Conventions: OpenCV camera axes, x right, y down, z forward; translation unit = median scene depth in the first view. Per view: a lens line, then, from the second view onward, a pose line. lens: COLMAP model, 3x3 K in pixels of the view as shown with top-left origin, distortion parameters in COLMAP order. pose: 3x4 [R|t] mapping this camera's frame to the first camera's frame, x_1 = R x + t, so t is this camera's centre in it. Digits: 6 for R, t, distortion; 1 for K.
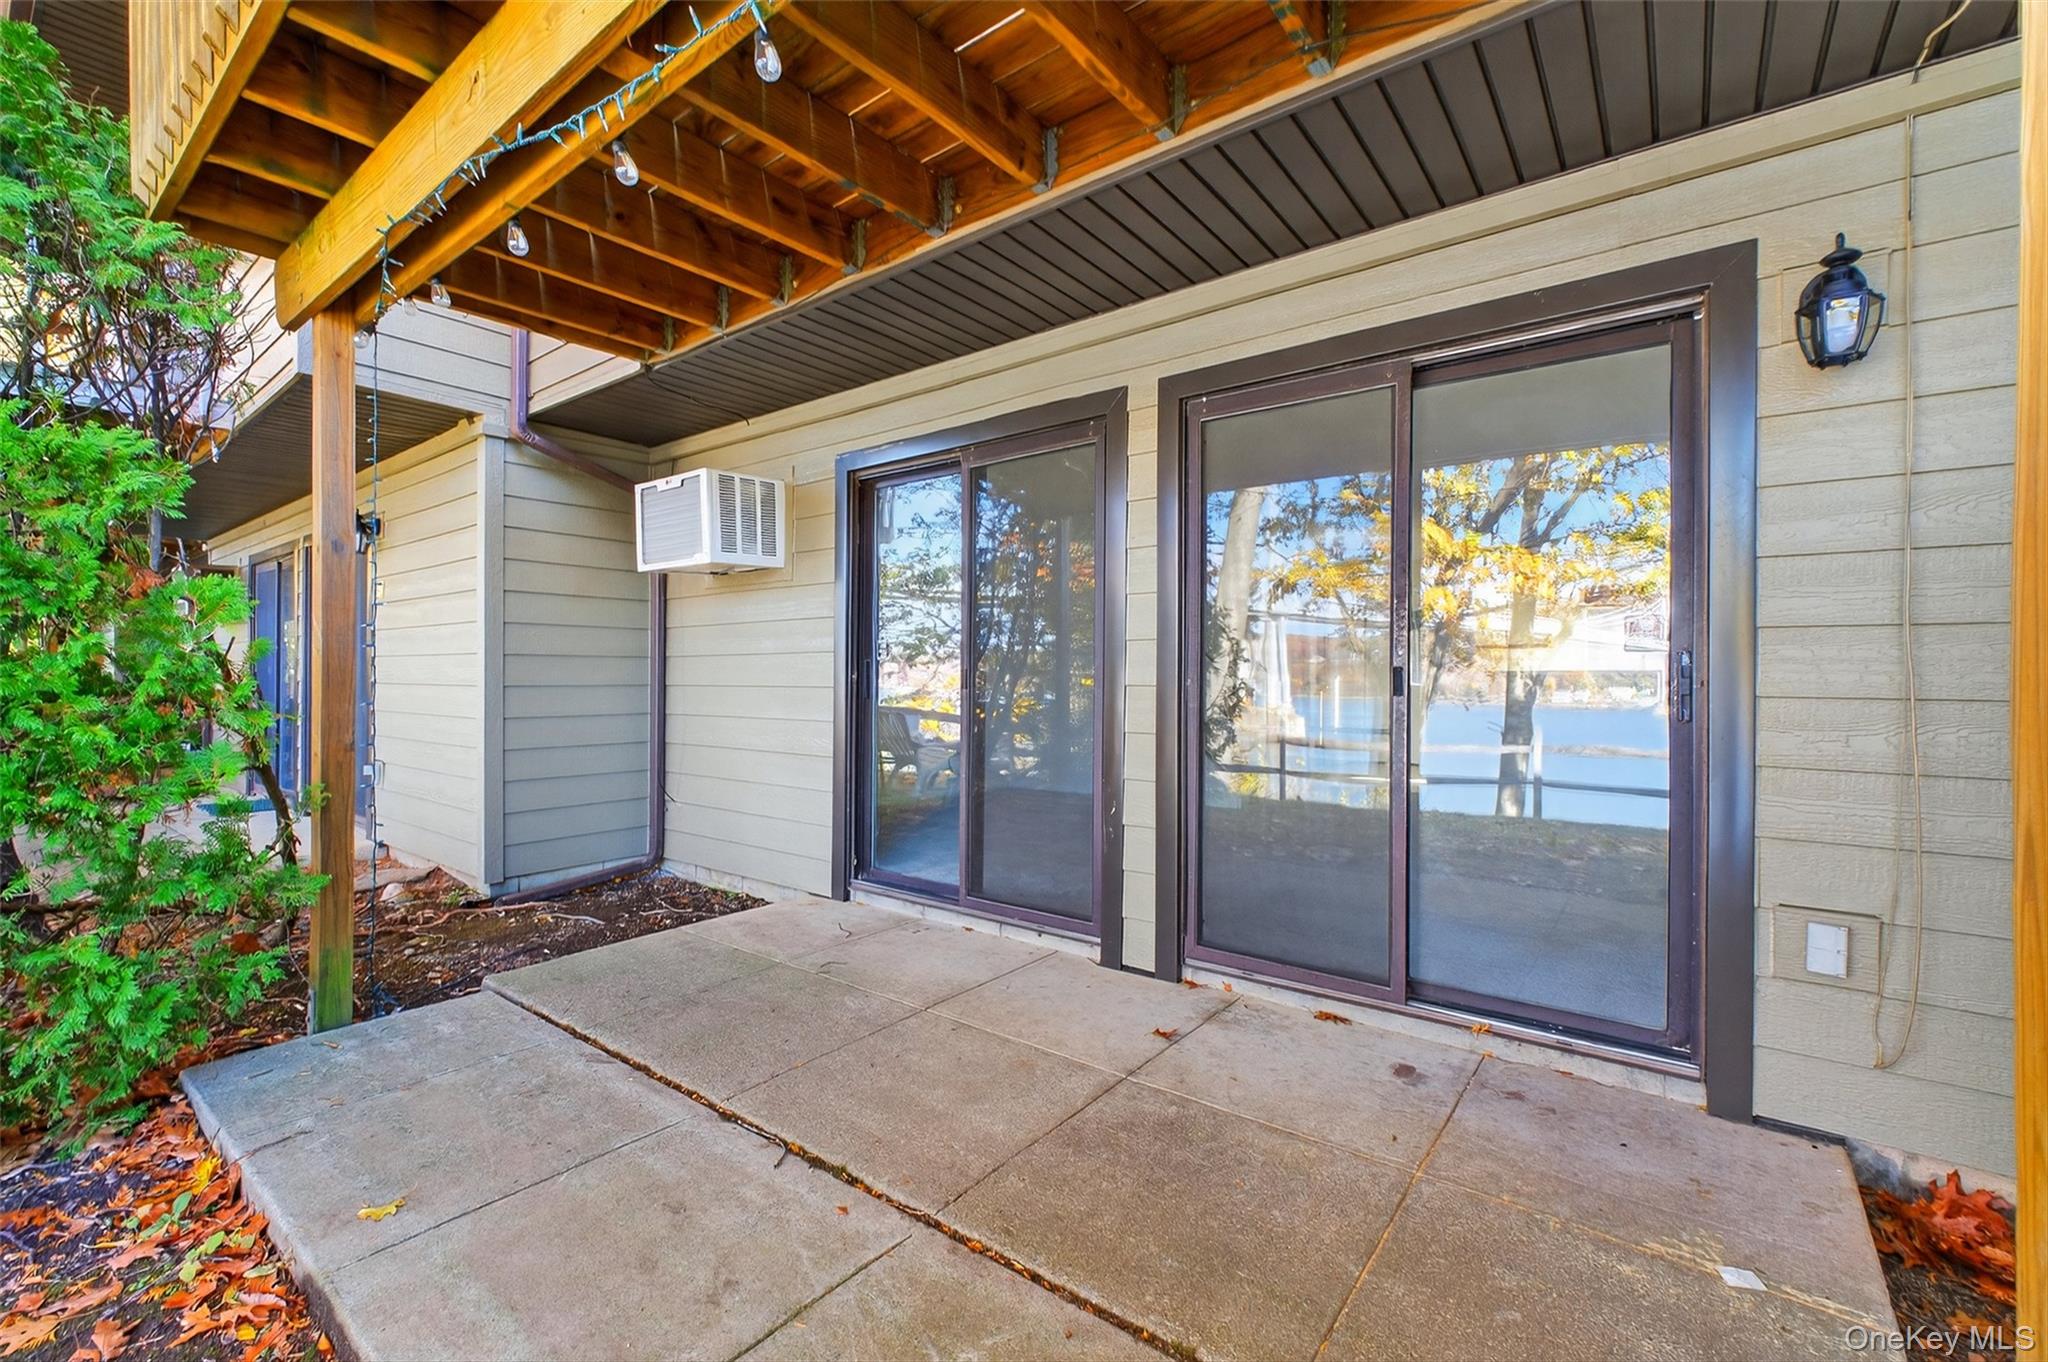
lens RADIAL K [[865.8, 0, 1032.8], [0, 865.8, 680.5], [0, 0, 1]] dist [0.001030, 0.000052]
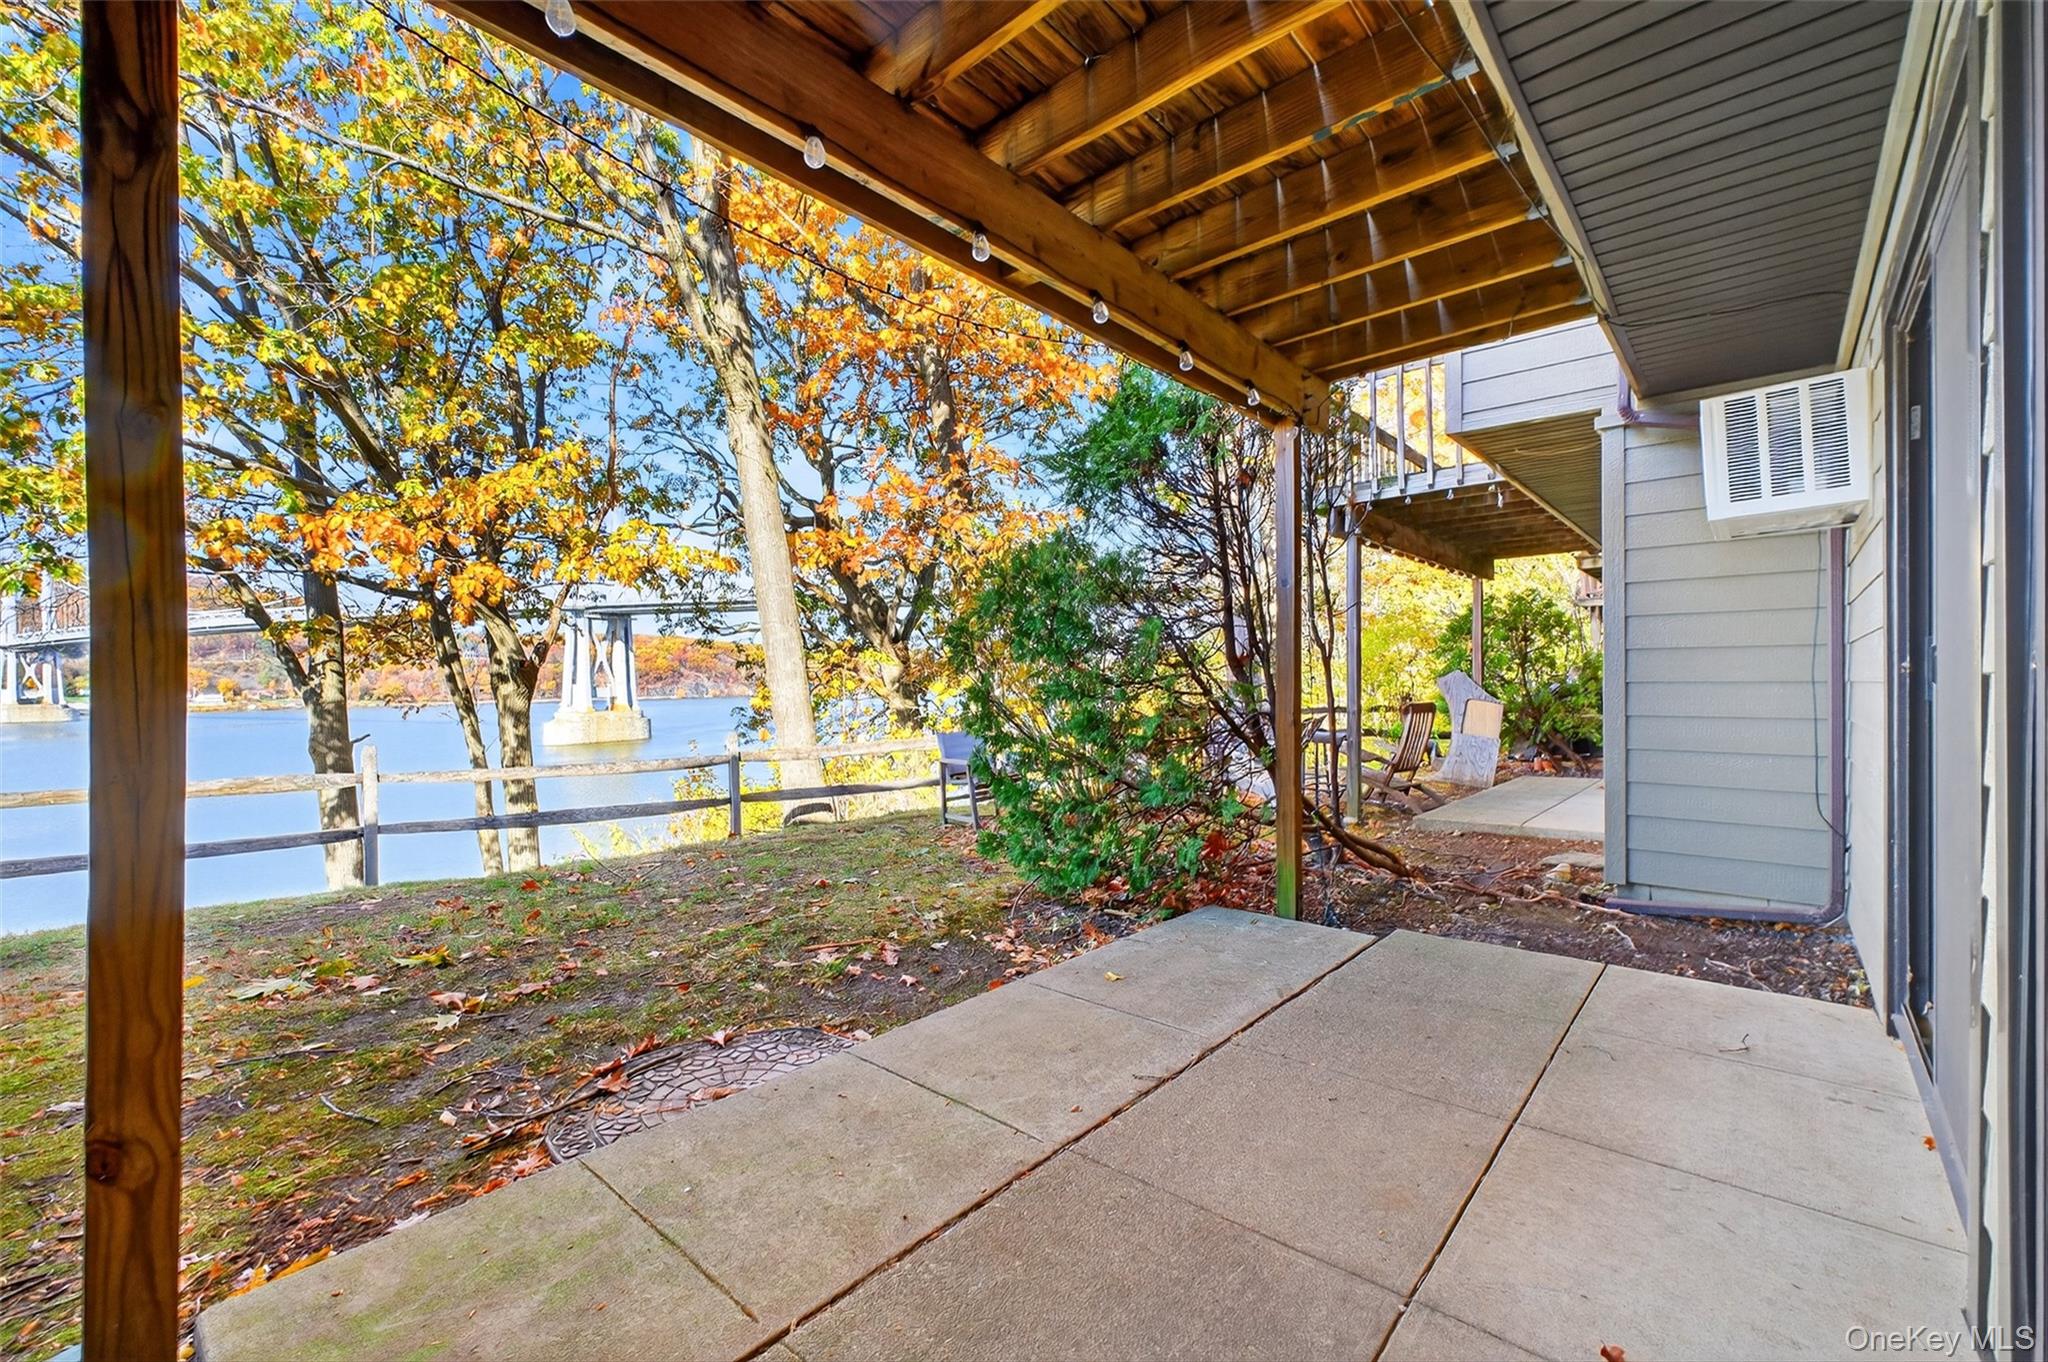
lens RADIAL K [[865.8, 0, 1016.2], [0, 865.8, 664.4], [0, 0, 1]] dist [0.001030, 0.000052]
pose [[-0.060090, -0.018708, -0.998018, 0.715495], [-0.002975, 0.999823, -0.018563, 0.015907], [0.998189, 0.001854, -0.060135, 0.717408]]
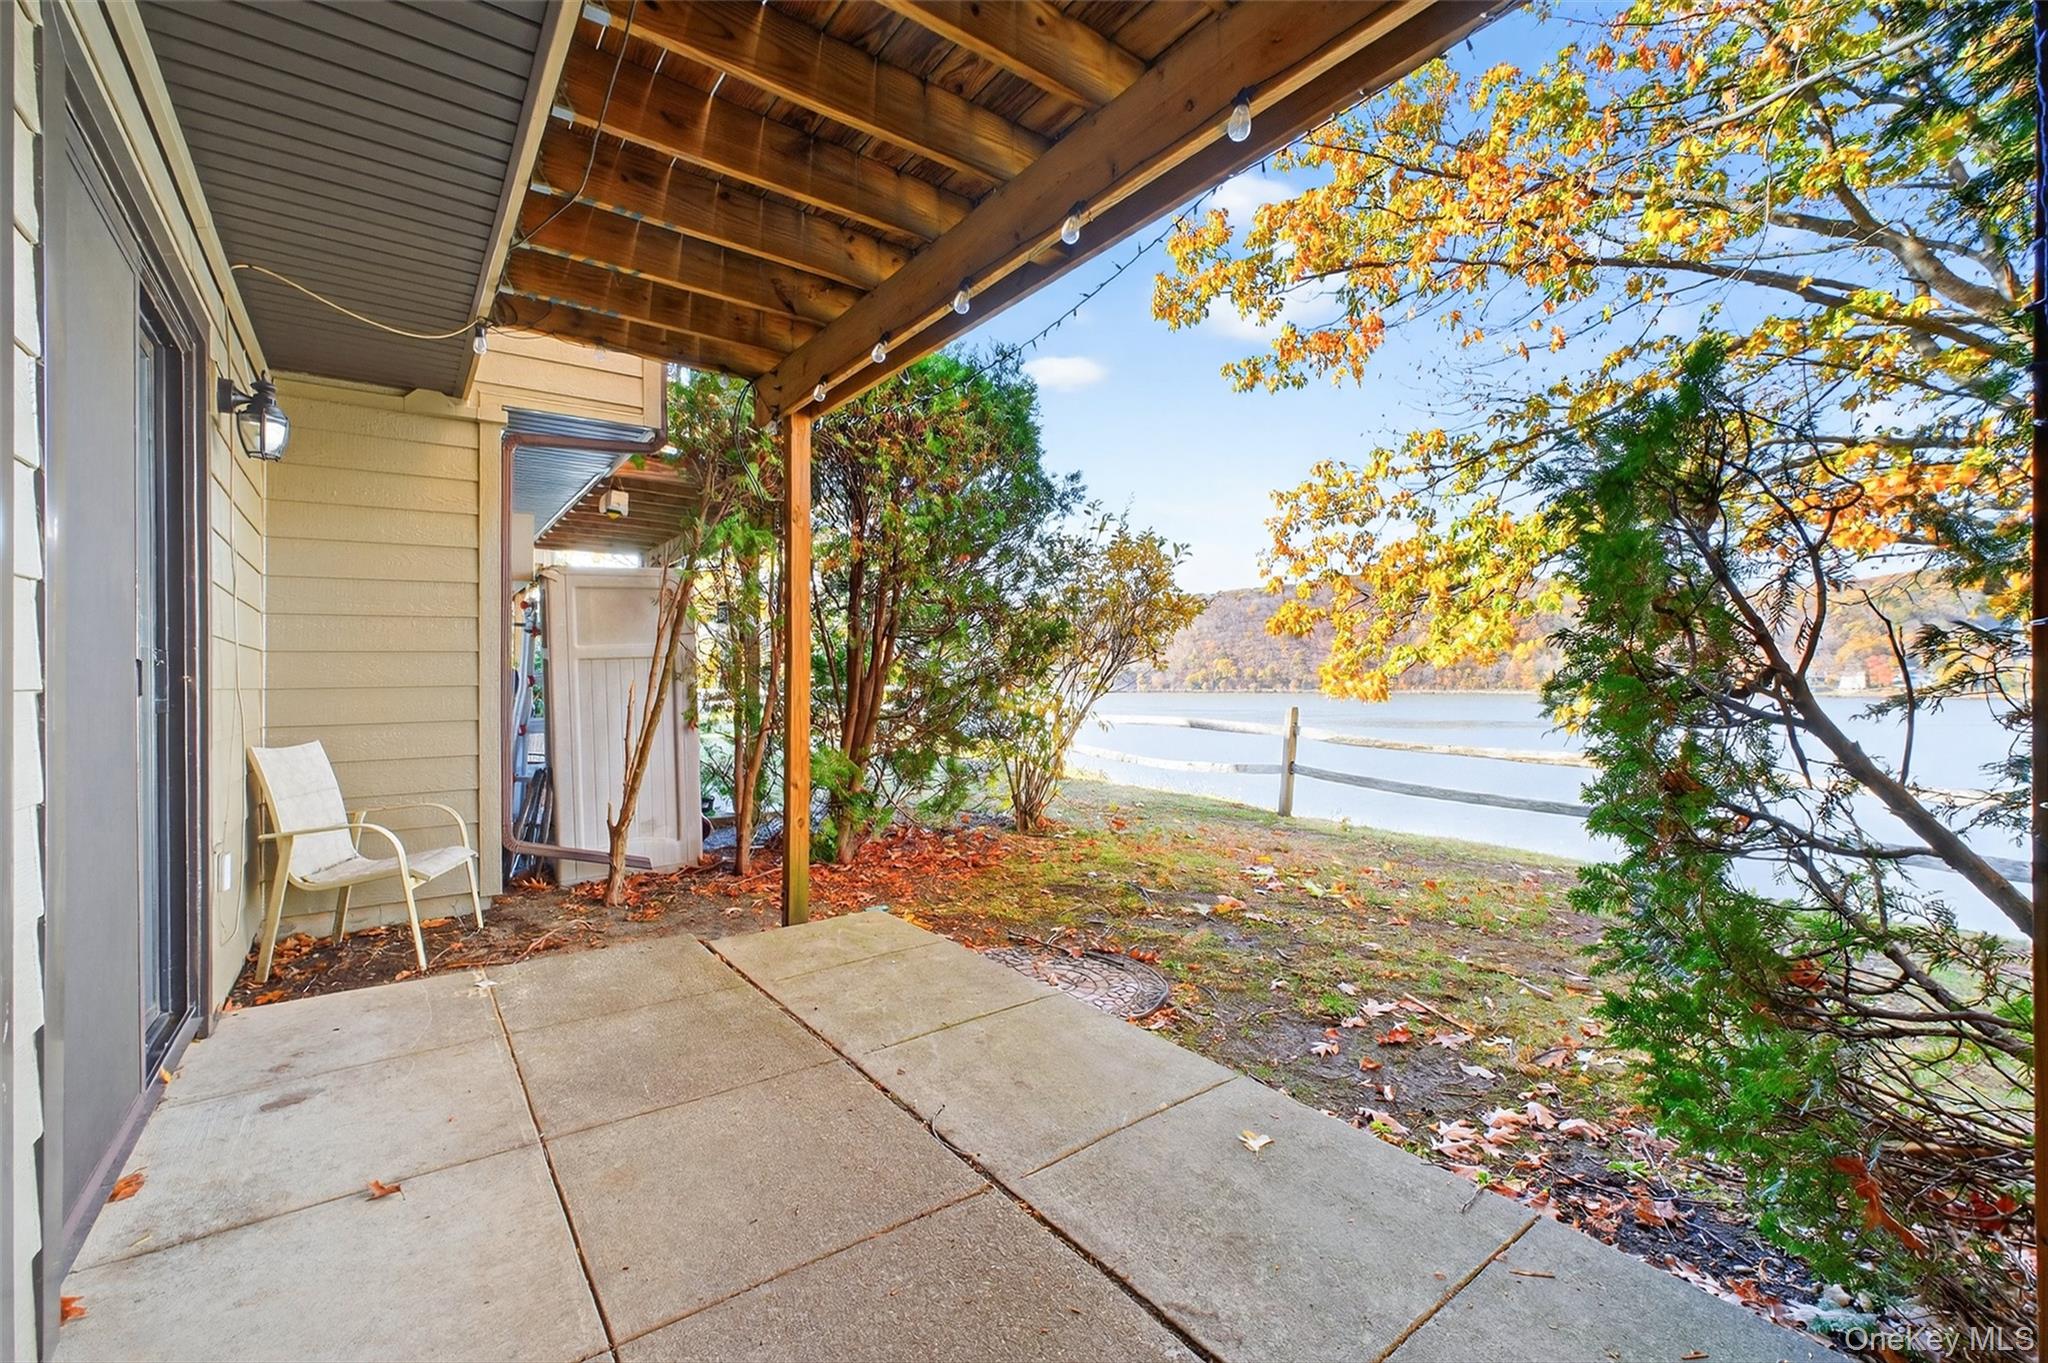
lens RADIAL K [[865.8, 0, 1043.2], [0, 865.8, 671.6], [0, 0, 1]] dist [0.001030, 0.000052]
pose [[-0.965482, 0.008044, 0.260347, -0.565405], [0.008717, 0.999961, 0.001433, 0.000657], [-0.260325, 0.003653, -0.965514, 1.611622]]
